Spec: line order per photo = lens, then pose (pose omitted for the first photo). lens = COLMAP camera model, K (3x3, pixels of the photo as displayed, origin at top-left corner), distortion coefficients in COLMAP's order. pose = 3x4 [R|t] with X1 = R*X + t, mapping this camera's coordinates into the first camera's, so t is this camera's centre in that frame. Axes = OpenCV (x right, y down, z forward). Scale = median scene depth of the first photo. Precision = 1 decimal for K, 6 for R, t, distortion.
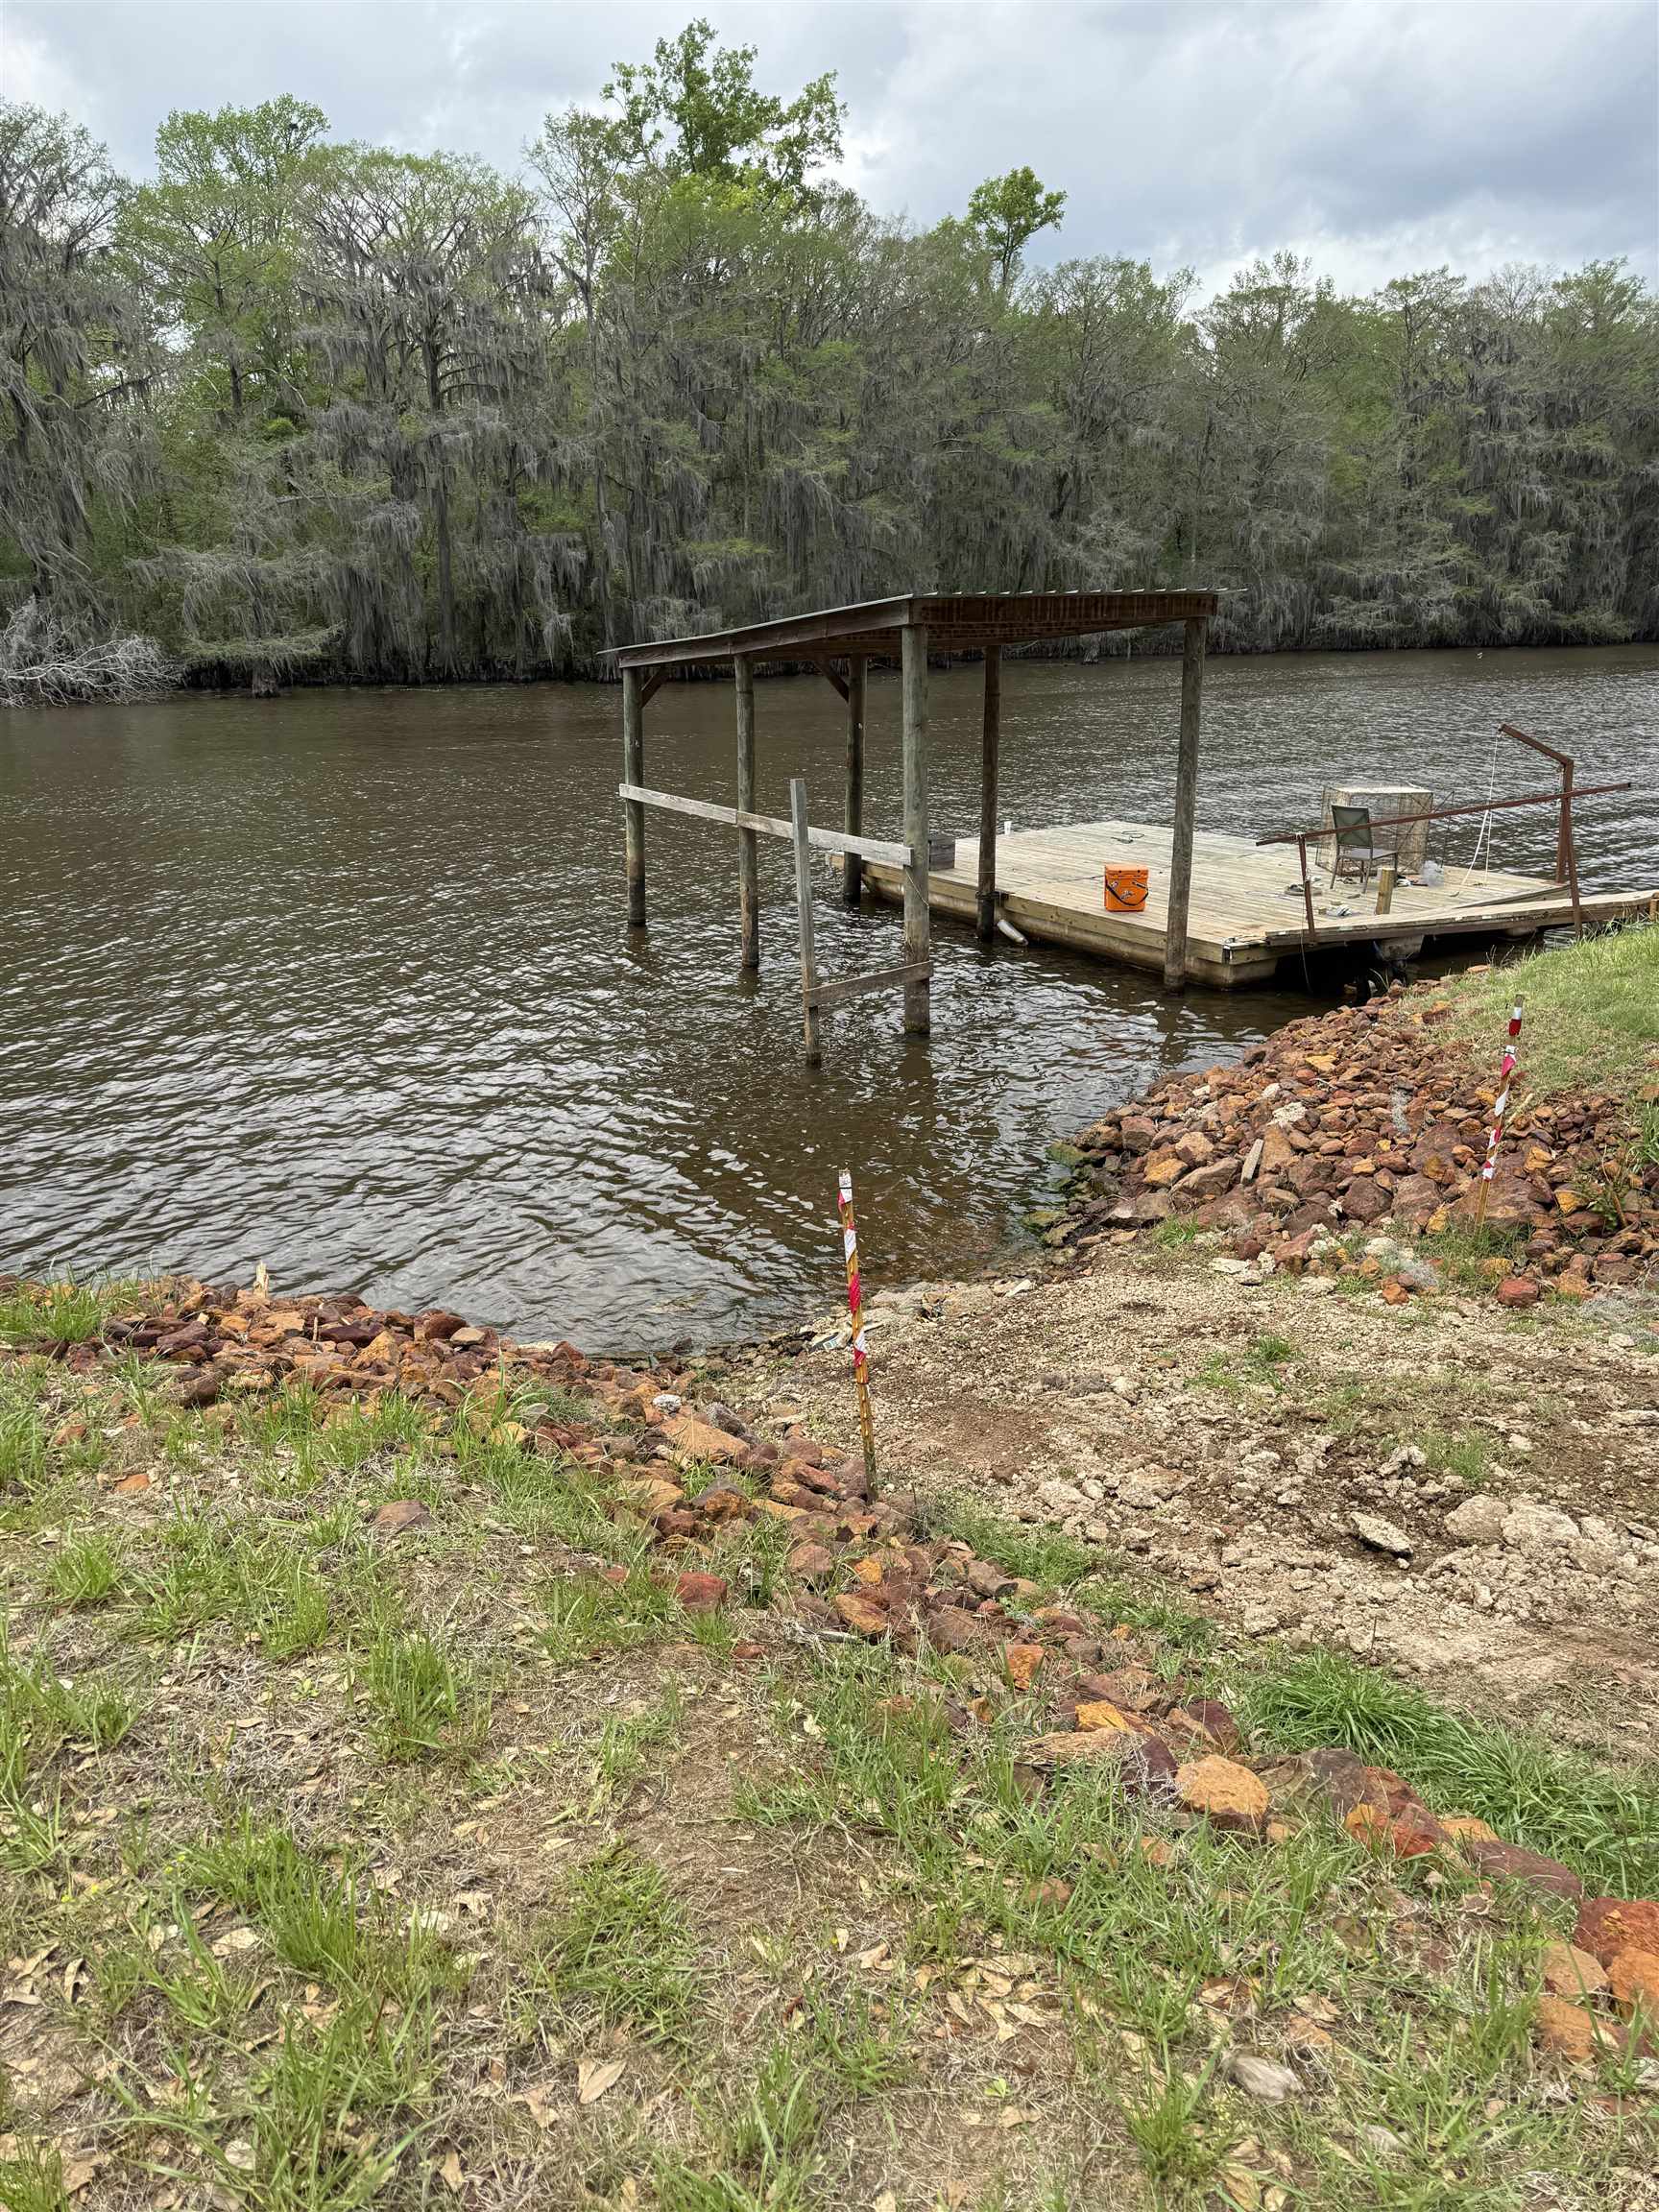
lens RADIAL K [[1540.5, 0, 829.5], [0, 1540.5, 1106.0], [0, 0, 1]] dist [0.000822, -0.008567]
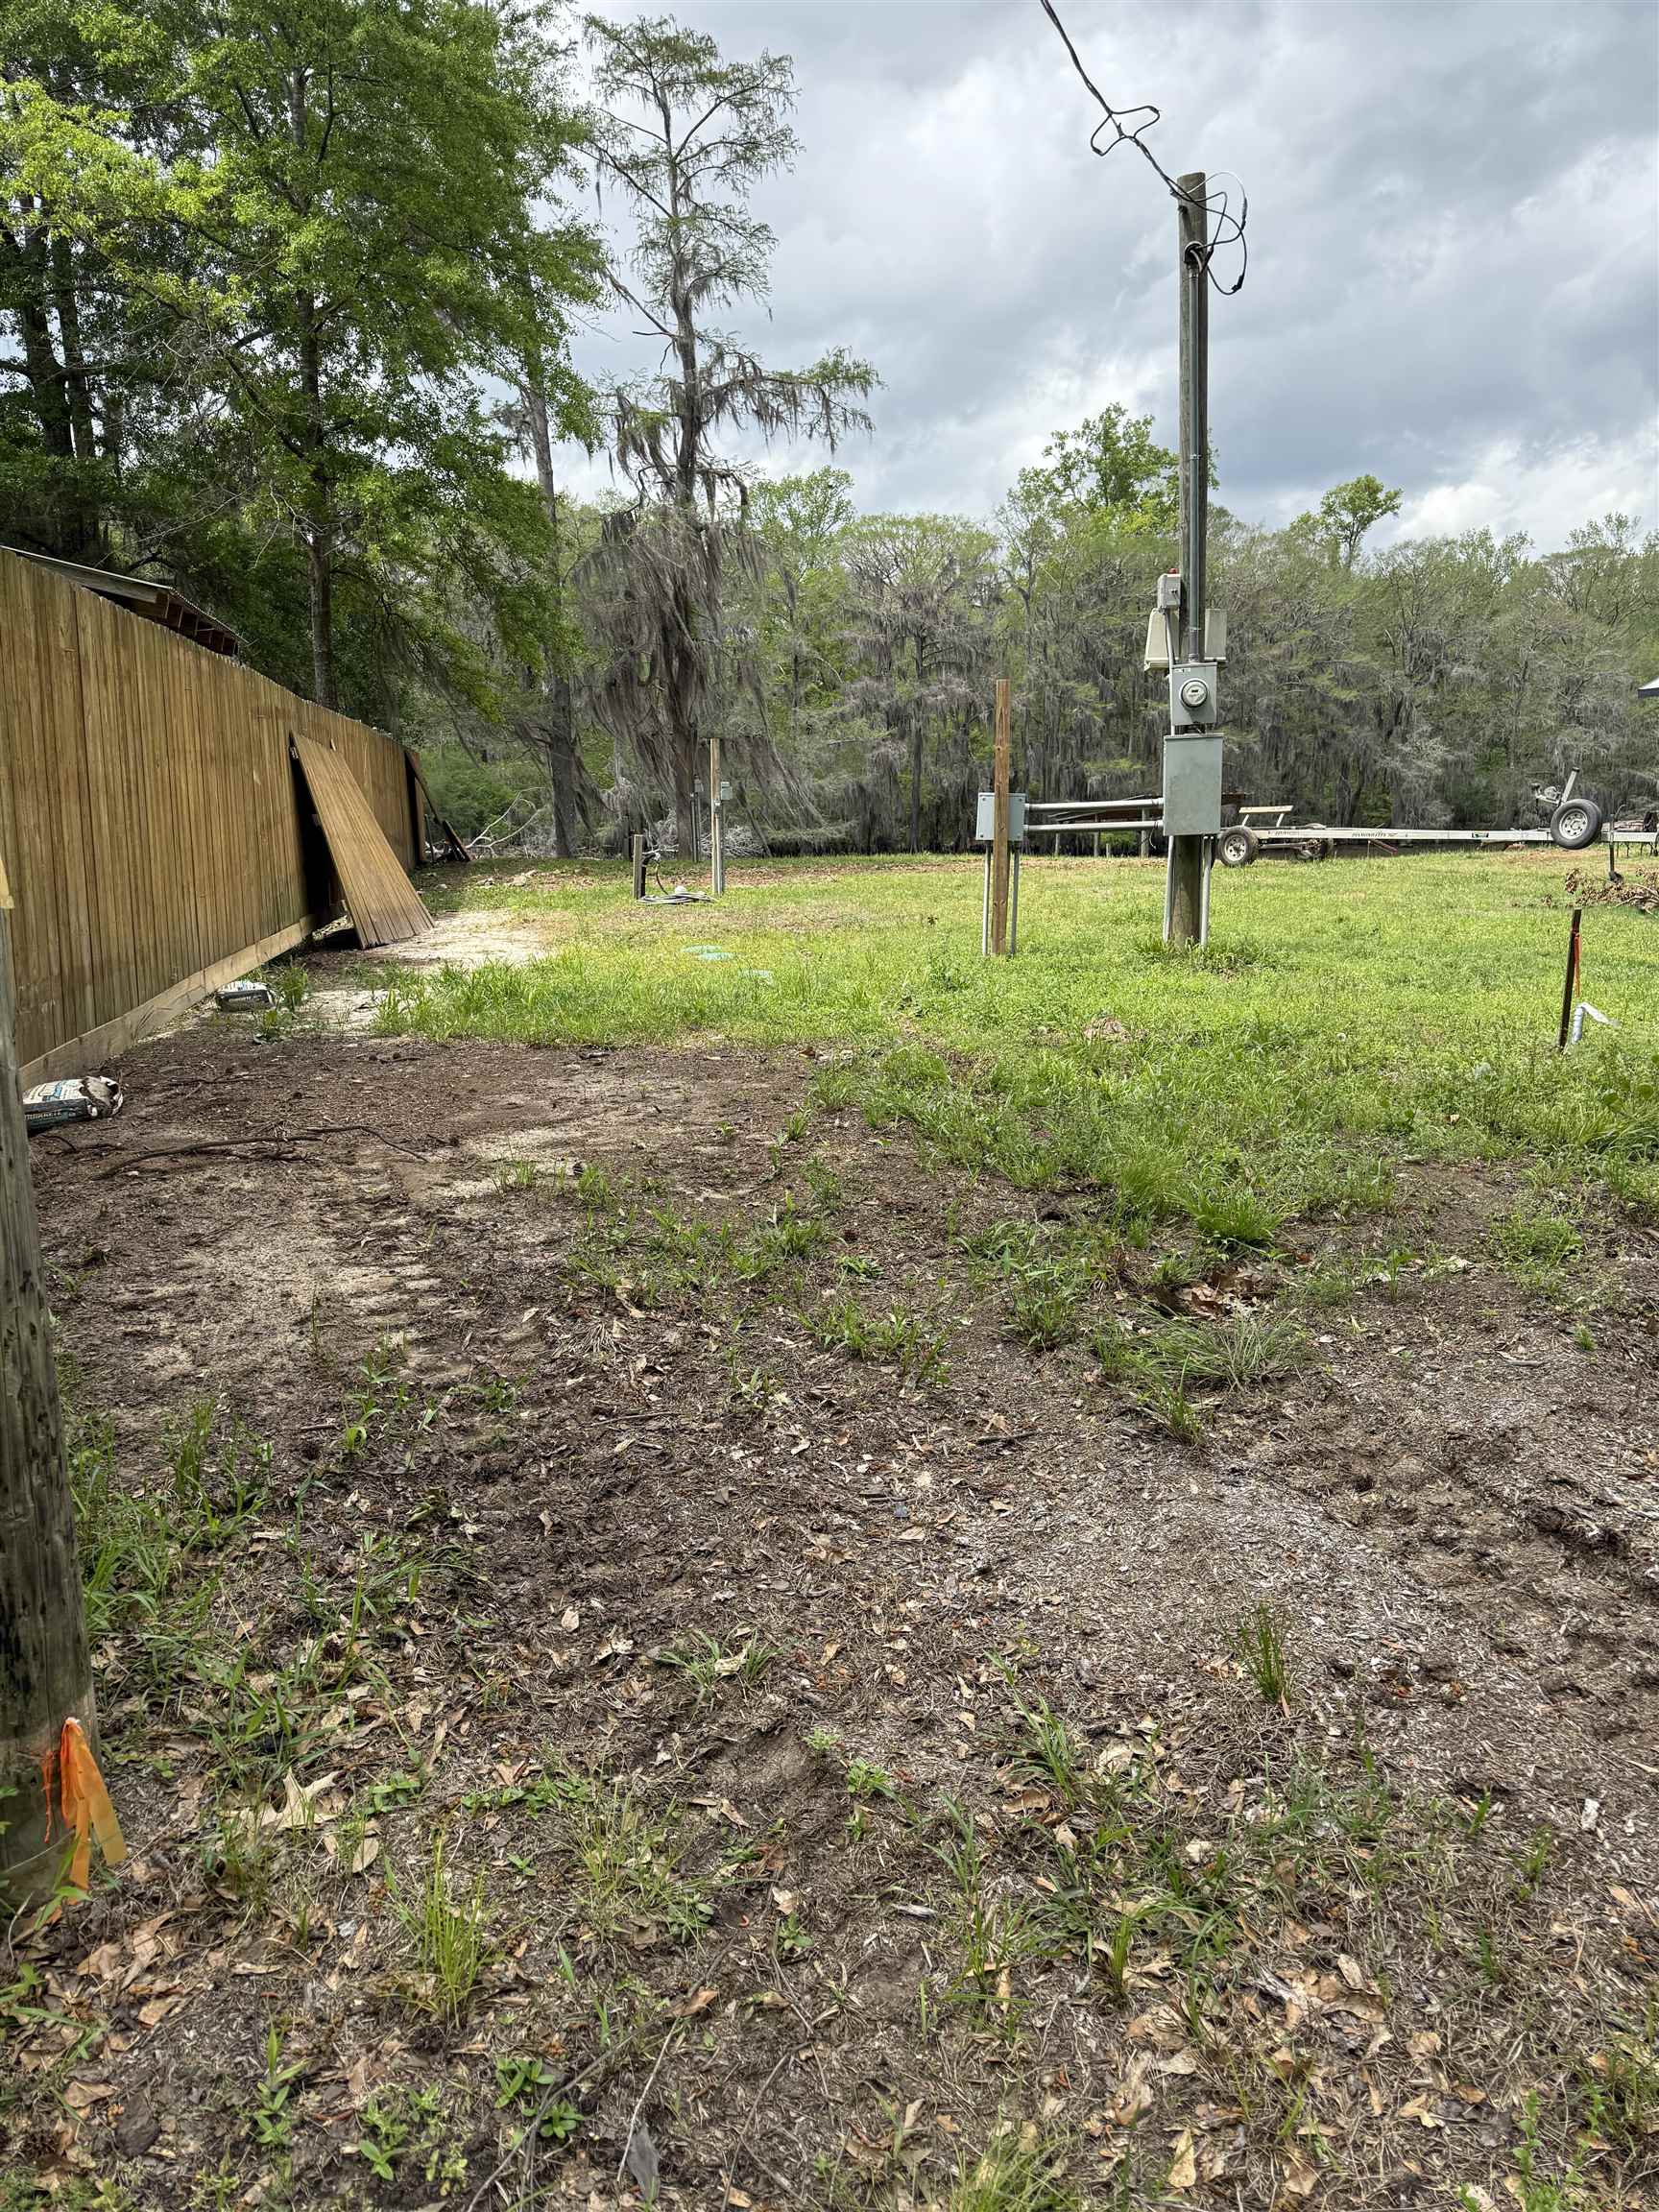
lens RADIAL K [[1545.0, 0, 829.5], [0, 1545.0, 1106.0], [0, 0, 1]] dist [0.001187, -0.178075]
pose [[0.967028, 0.043490, -0.250928, 0.042547], [-0.072185, 0.991709, -0.106309, 0.101905], [0.244224, 0.120917, 0.962151, -0.338032]]
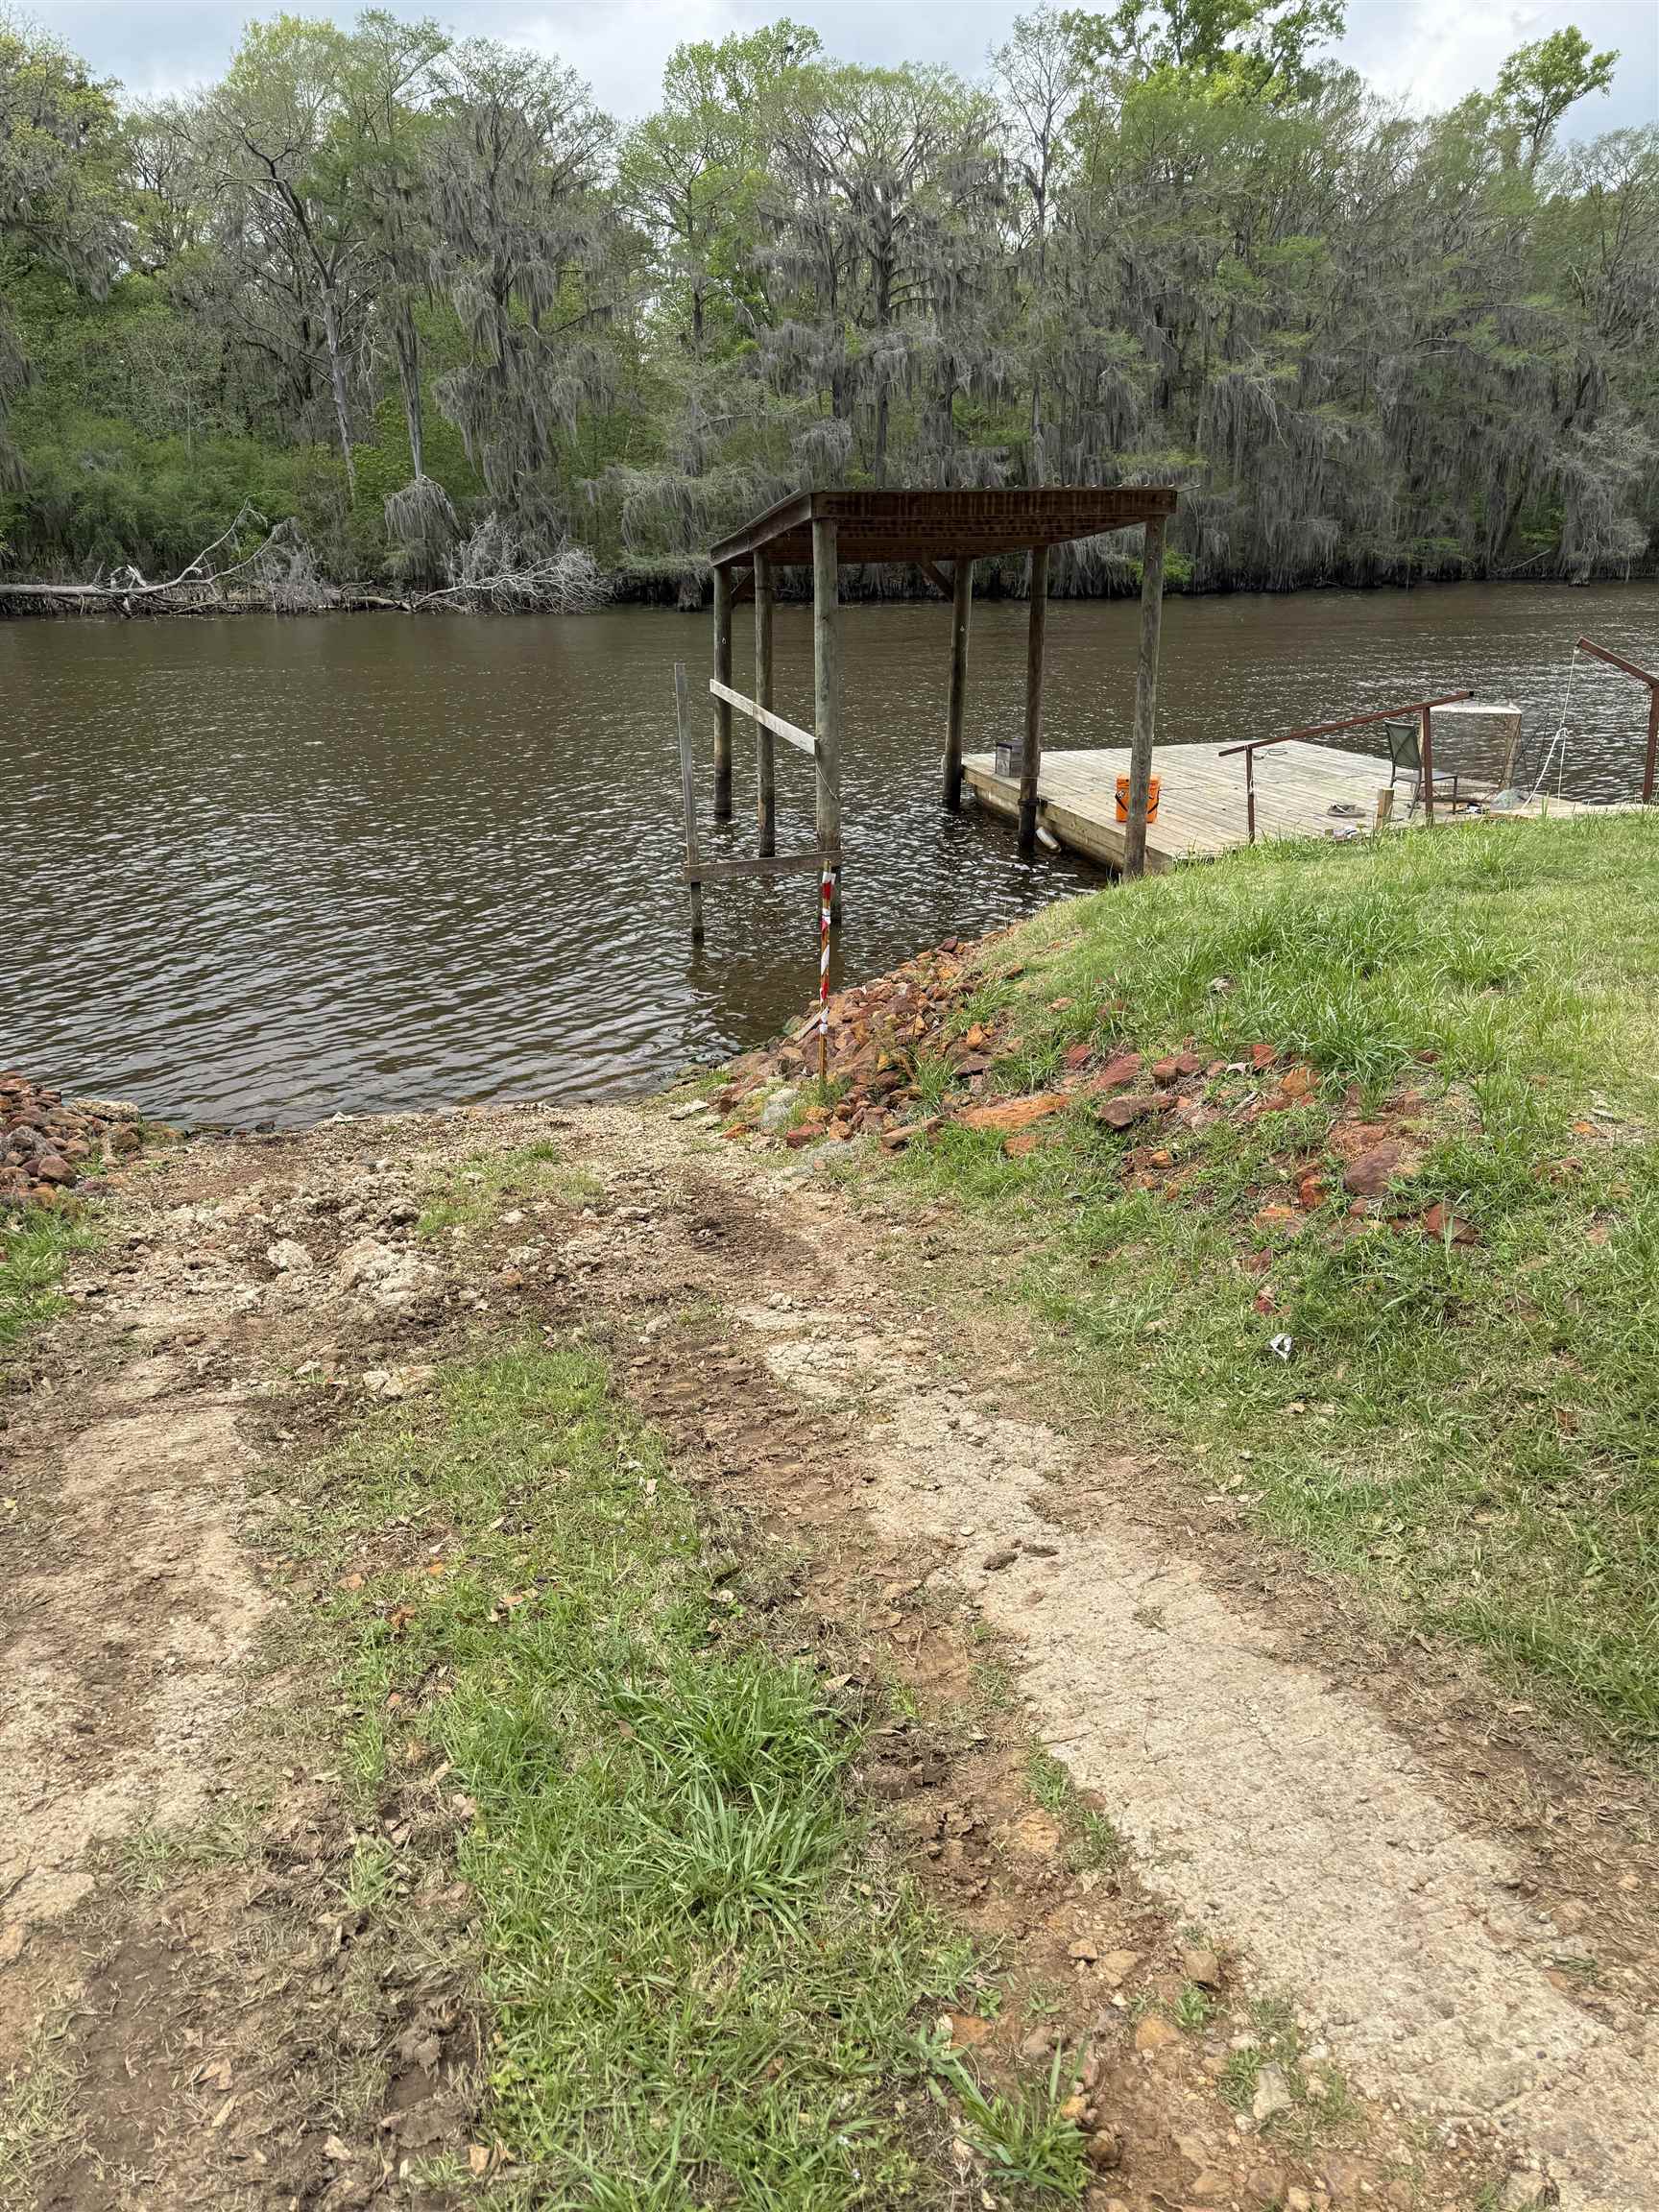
lens RADIAL K [[1547.0, 0, 854.3], [0, 1547.0, 1104.9], [0, 0, 1]] dist [0.000339, -0.003912]
pose [[0.955736, 0.101992, -0.275981, 0.049742], [-0.089665, 0.994342, 0.056957, 0.002097], [0.280229, -0.029690, 0.959474, -0.000061]]
